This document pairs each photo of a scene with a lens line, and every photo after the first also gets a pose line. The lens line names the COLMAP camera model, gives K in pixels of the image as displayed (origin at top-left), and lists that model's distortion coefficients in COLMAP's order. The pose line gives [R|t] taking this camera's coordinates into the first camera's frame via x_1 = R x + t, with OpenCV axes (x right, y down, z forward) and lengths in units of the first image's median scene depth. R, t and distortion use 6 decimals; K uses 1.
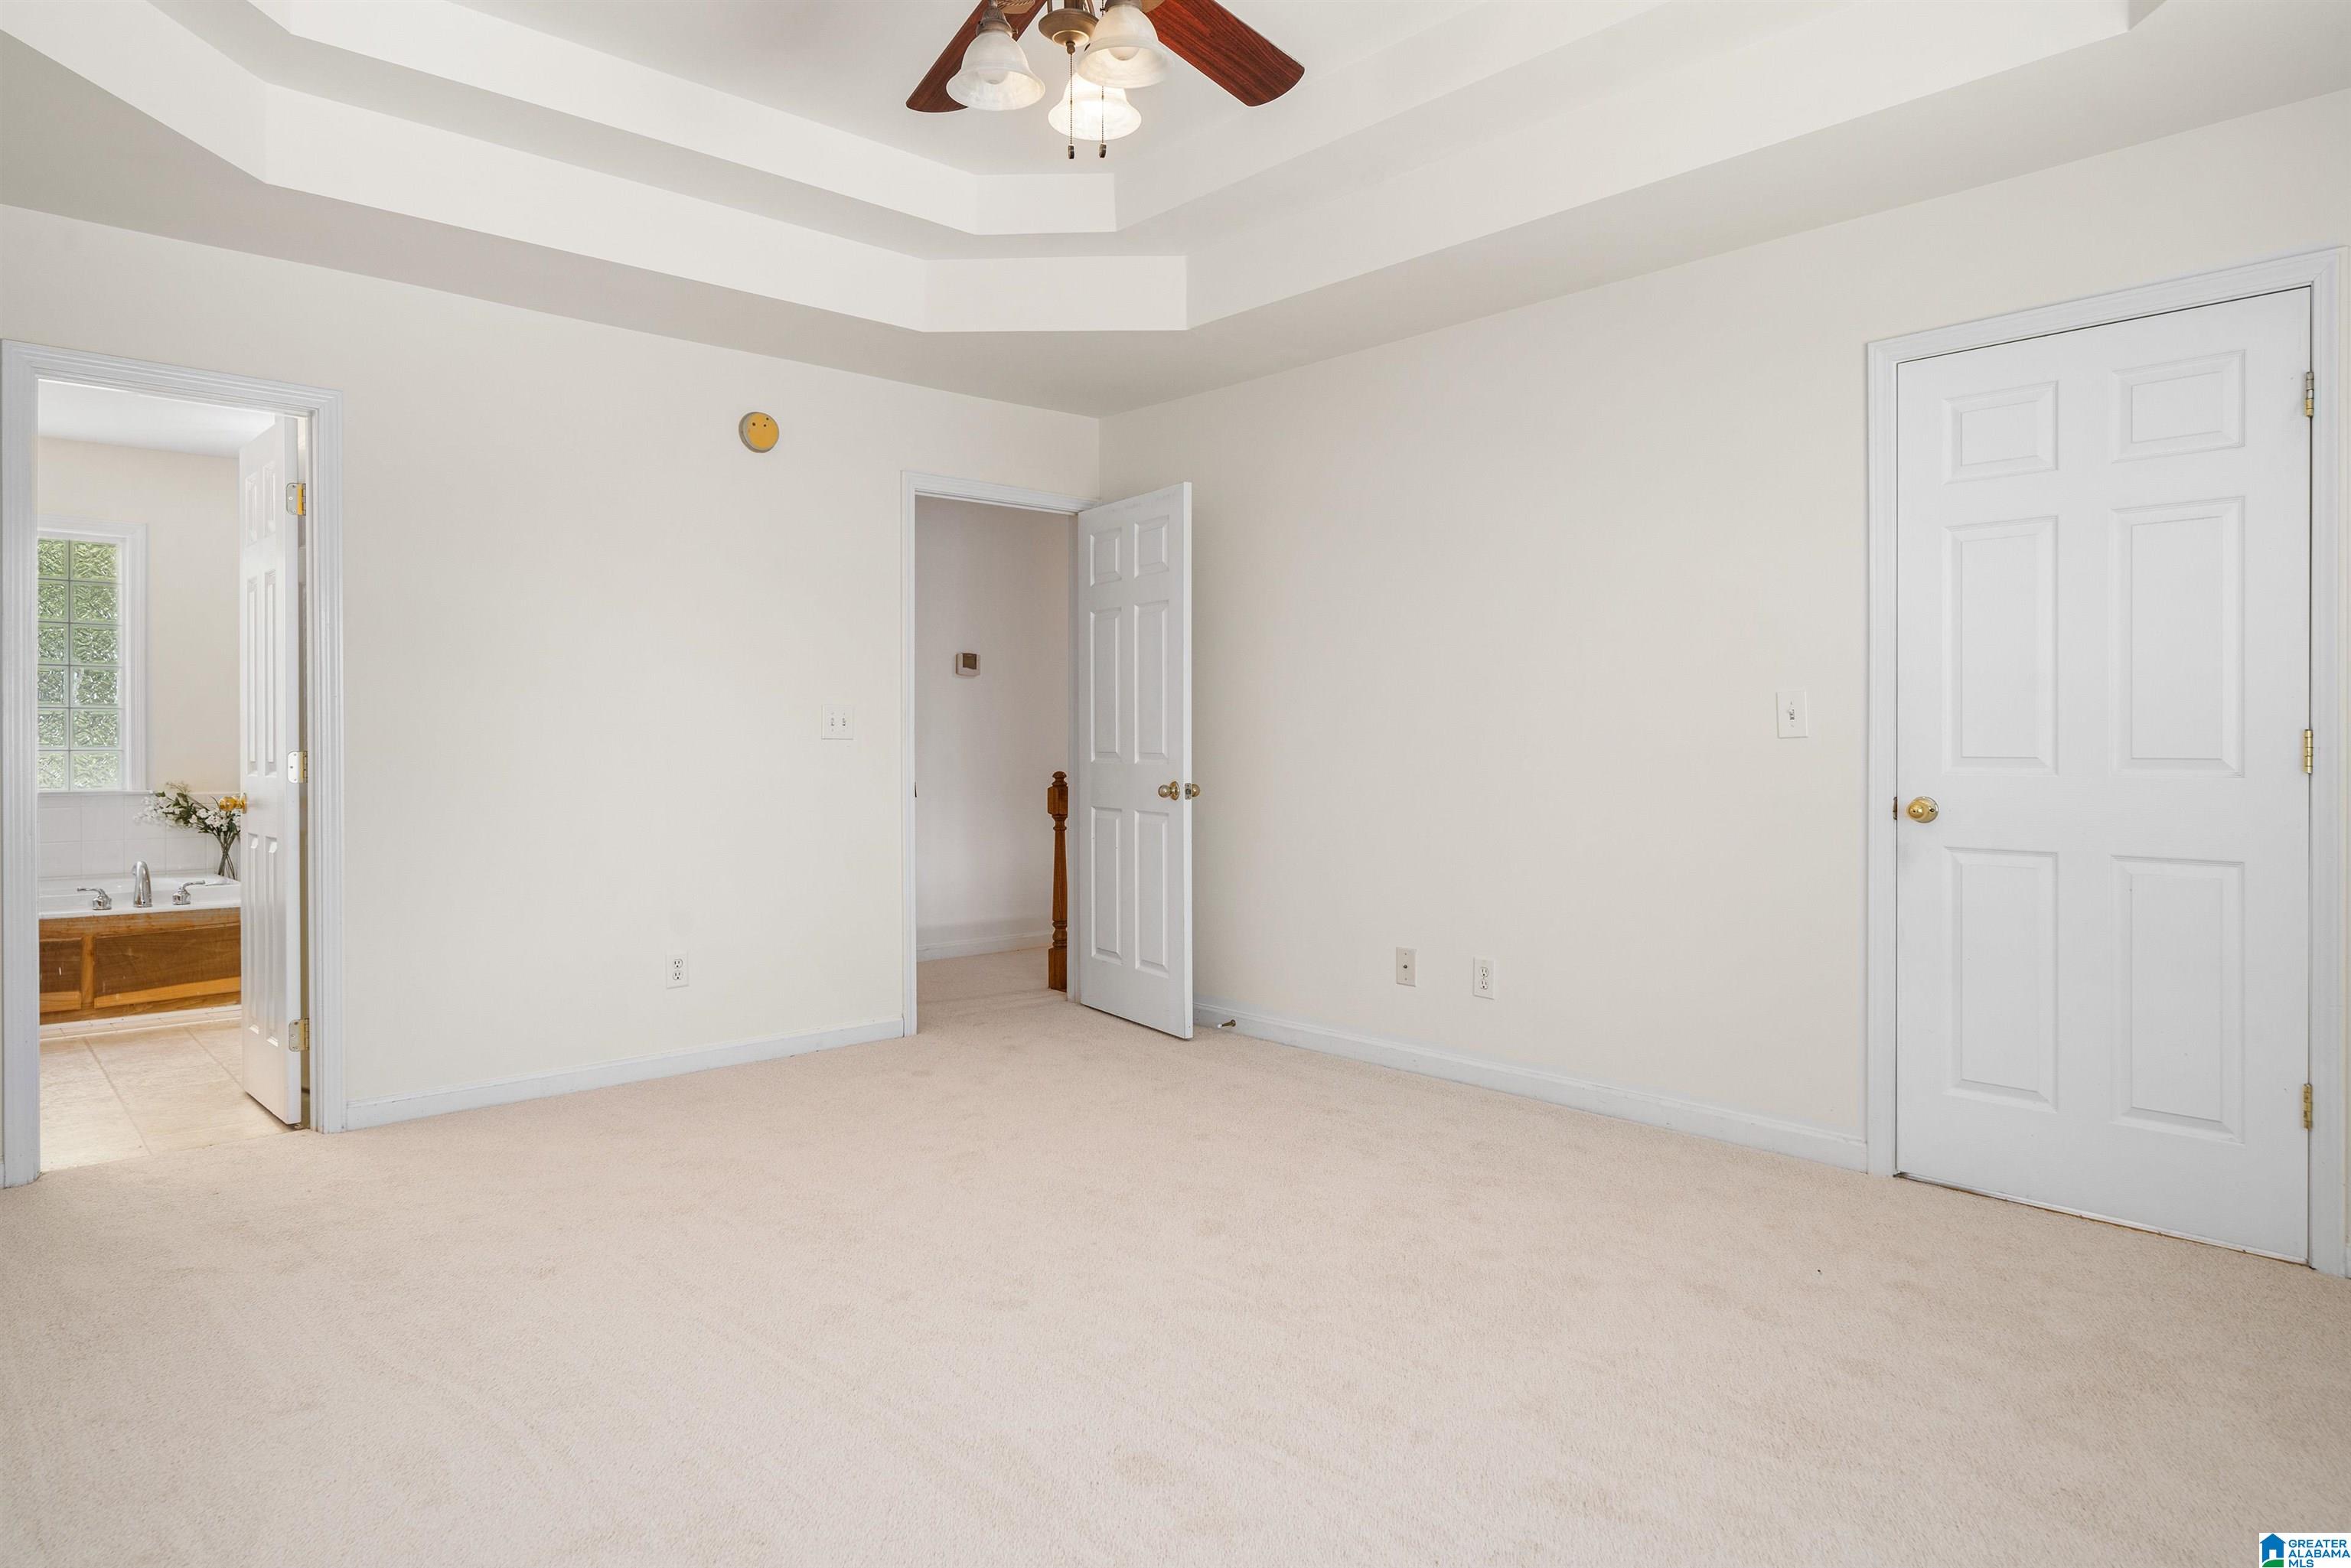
lens RADIAL K [[1384.0, 0, 1175.0], [0, 1384.0, 771.9], [0, 0, 1]] dist [0.000862, 0.000174]
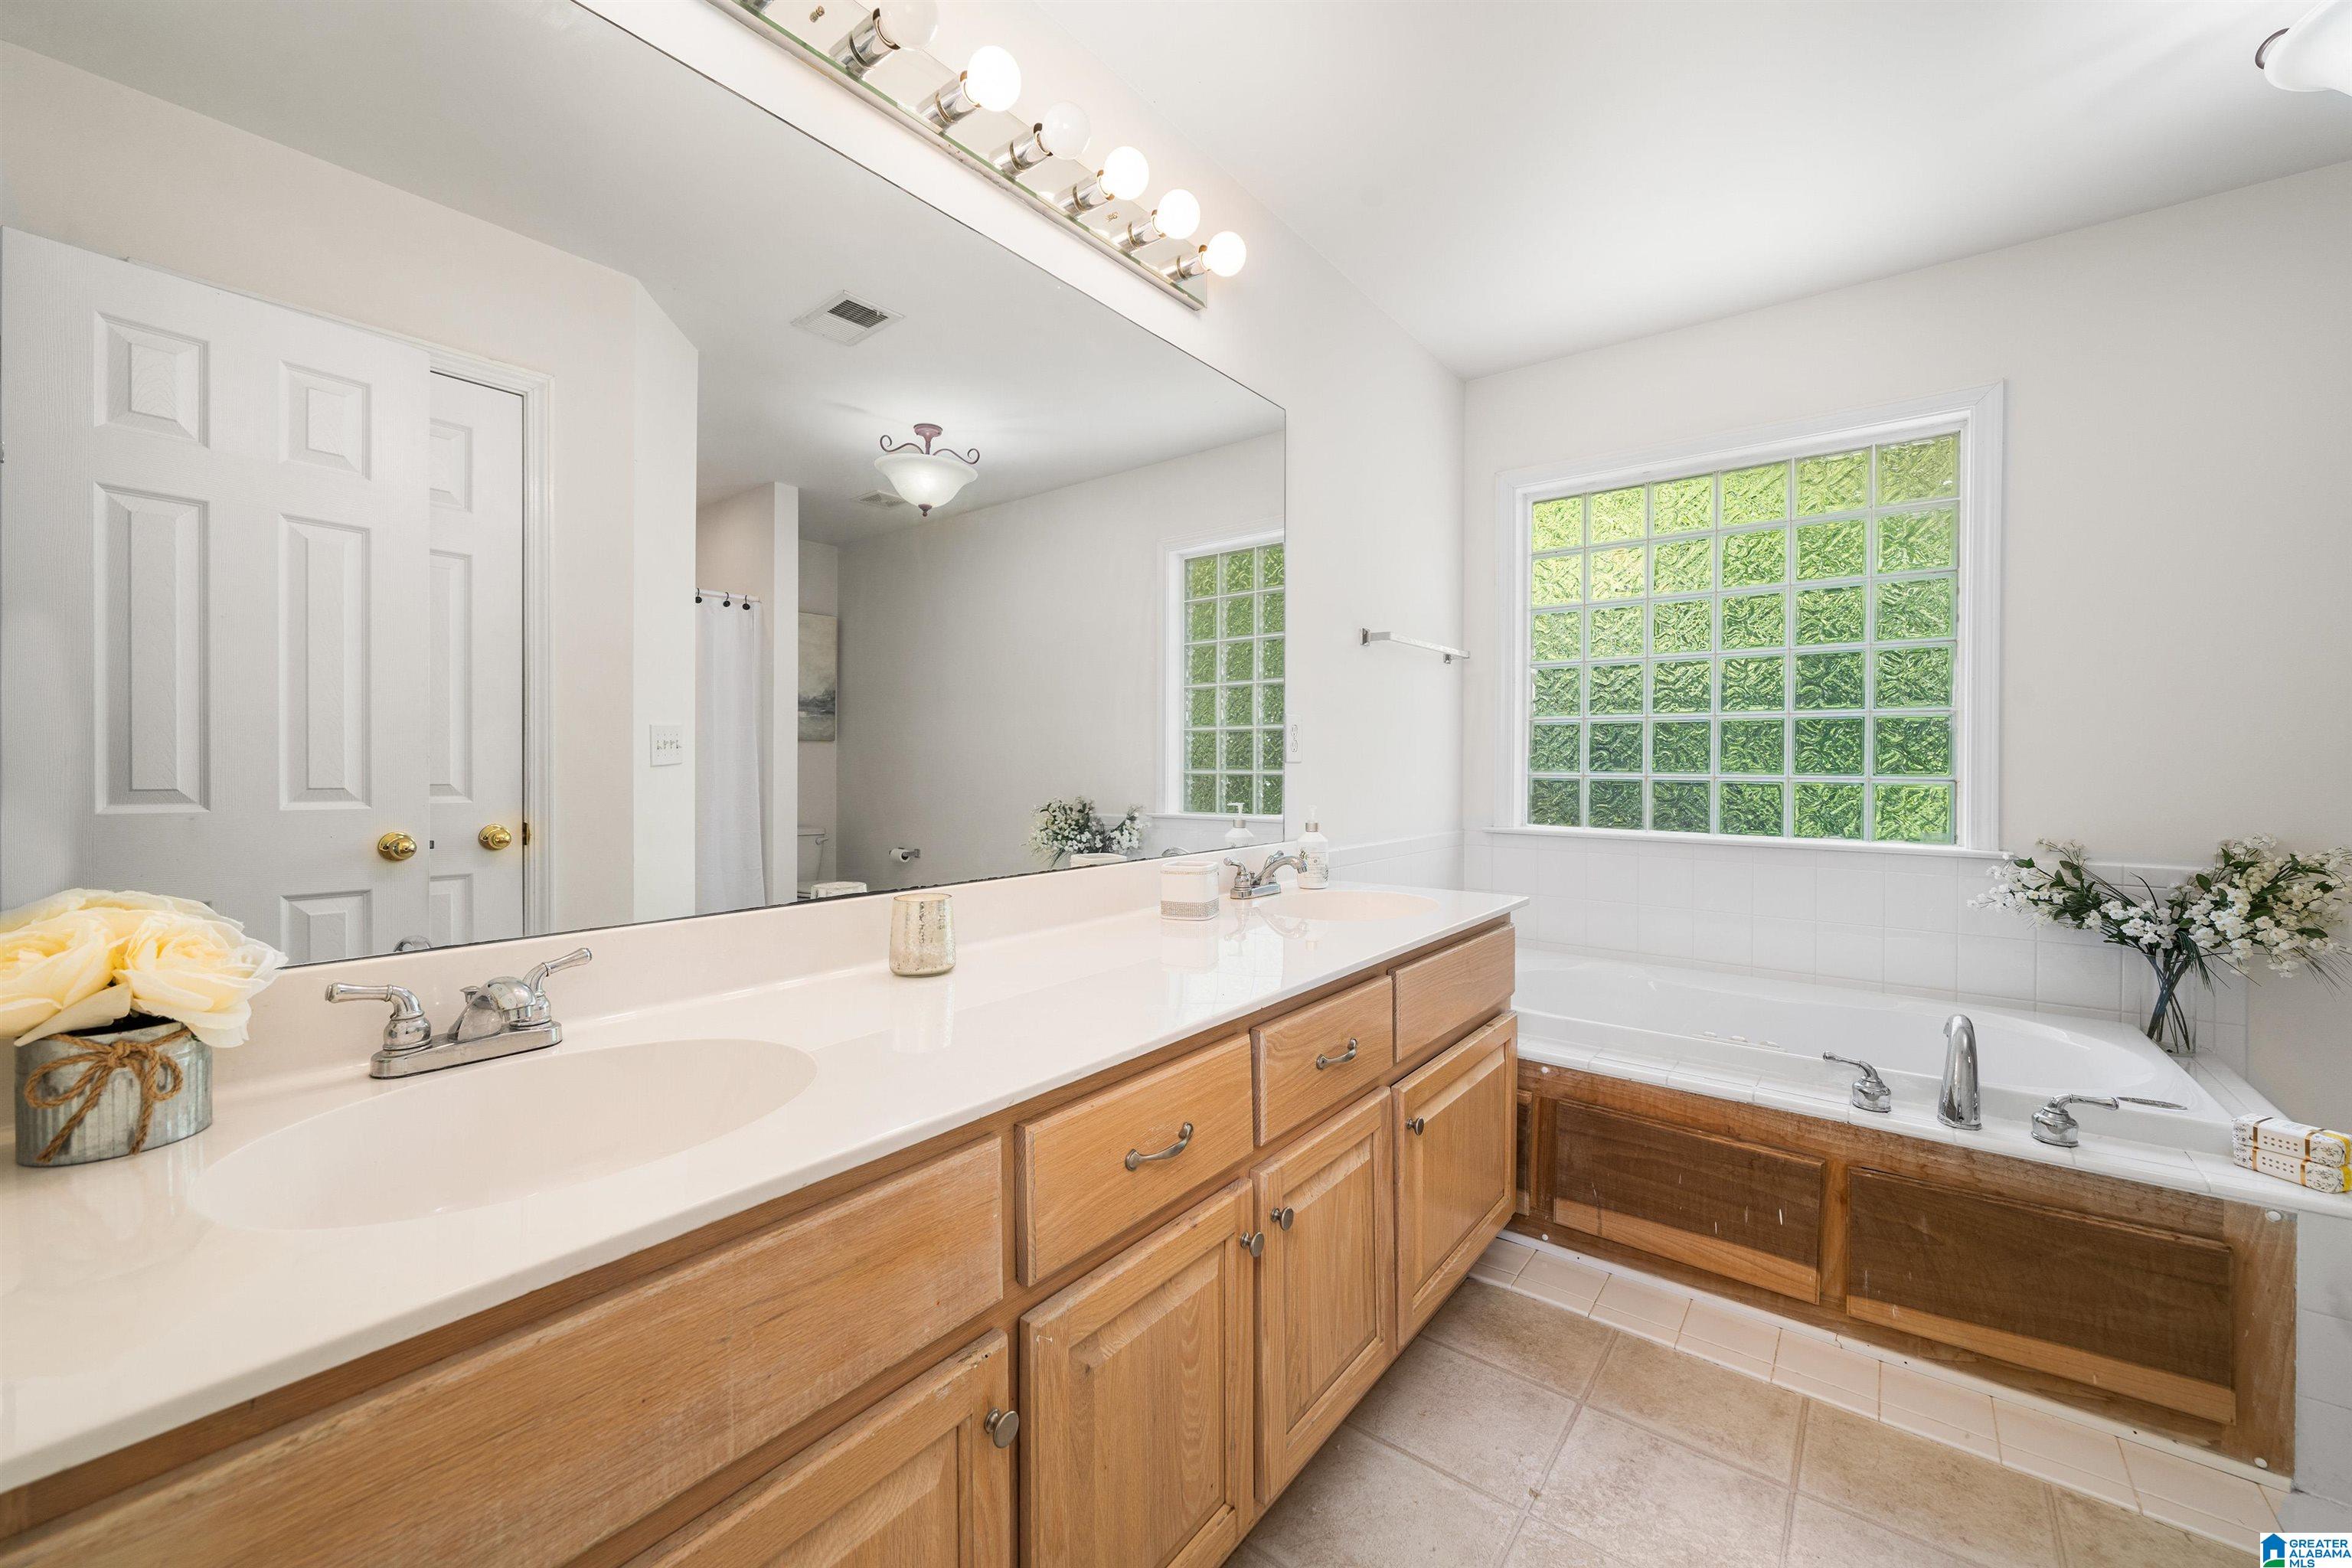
lens RADIAL K [[905.0, 0, 1175.8], [0, 905.0, 776.3], [0, 0, 1]] dist [0.000857, -0.000010]
pose [[0.154932, 0.006686, -0.987903, -0.434545], [-0.014819, 0.999880, 0.004443, -0.014736], [0.987814, 0.013951, 0.155013, 0.617326]]
